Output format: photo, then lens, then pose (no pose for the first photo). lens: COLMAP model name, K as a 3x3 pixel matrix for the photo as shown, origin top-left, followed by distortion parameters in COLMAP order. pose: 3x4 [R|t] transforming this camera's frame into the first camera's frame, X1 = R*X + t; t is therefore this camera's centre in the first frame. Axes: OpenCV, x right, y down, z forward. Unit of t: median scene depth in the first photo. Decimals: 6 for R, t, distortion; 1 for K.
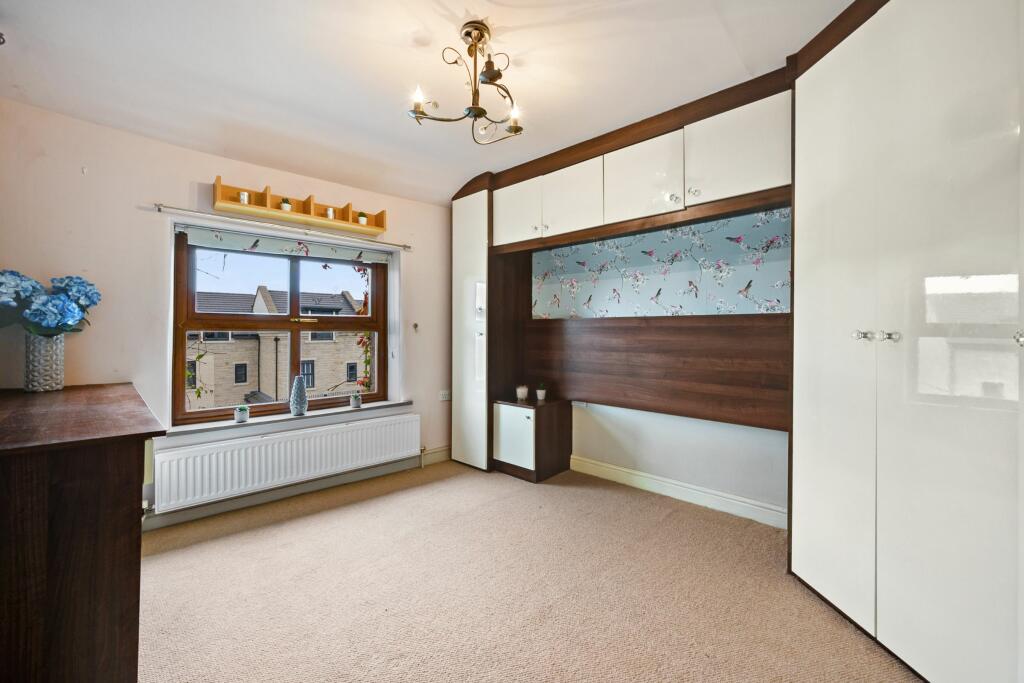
lens RADIAL K [[415.2, 0, 505.2], [0, 415.2, 335.2], [0, 0, 1]] dist [0.025616, -0.000108]
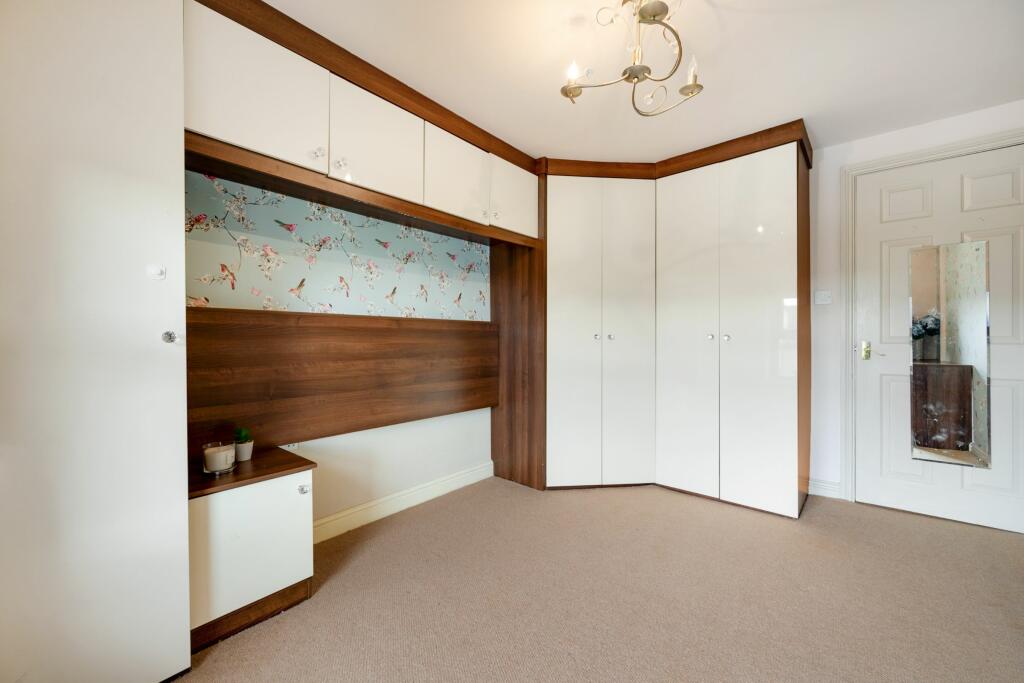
lens RADIAL K [[415.2, 0, 505.2], [0, 415.2, 335.2], [0, 0, 1]] dist [0.025616, -0.000108]
pose [[-0.061243, -0.002988, 0.998118, -0.543127], [-0.003668, 0.999989, 0.002769, -0.009622], [-0.998116, -0.003492, -0.061253, 0.802862]]
